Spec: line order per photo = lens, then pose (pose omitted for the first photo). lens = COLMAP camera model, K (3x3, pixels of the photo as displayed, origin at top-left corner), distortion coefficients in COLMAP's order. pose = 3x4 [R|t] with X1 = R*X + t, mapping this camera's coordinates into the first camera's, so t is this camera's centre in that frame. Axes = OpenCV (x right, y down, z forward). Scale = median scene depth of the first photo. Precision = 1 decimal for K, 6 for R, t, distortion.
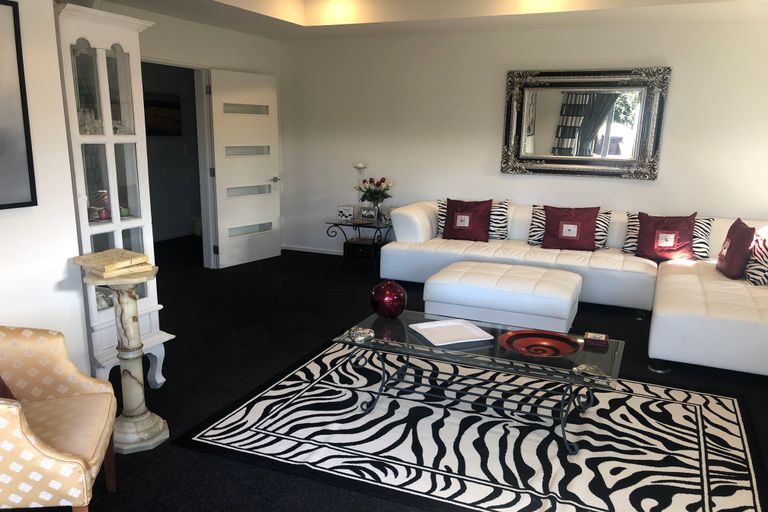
lens RADIAL K [[630.7, 0, 368.4], [0, 630.7, 274.2], [0, 0, 1]] dist [-0.005143, -0.003401]
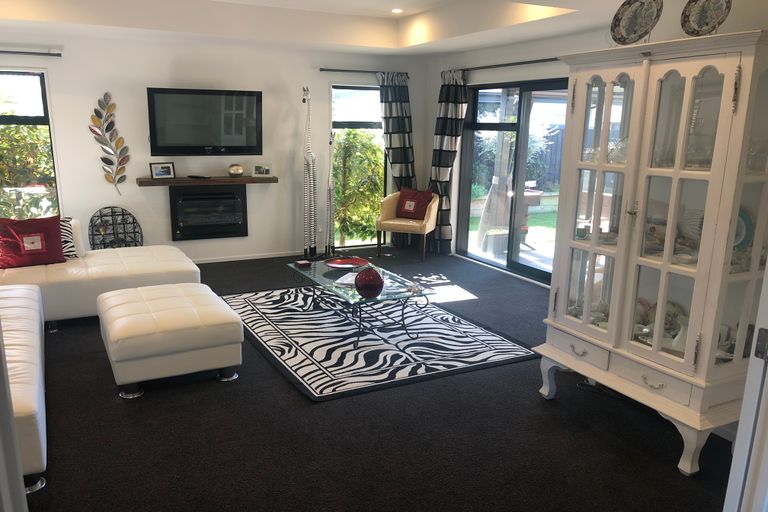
lens RADIAL K [[630.7, 0, 368.4], [0, 630.7, 274.2], [0, 0, 1]] dist [-0.005143, -0.003401]
pose [[-0.782114, -0.165730, 0.600693, -0.752291], [0.120185, 0.905764, 0.406382, -0.509439], [-0.611436, 0.390031, -0.688492, 1.969457]]
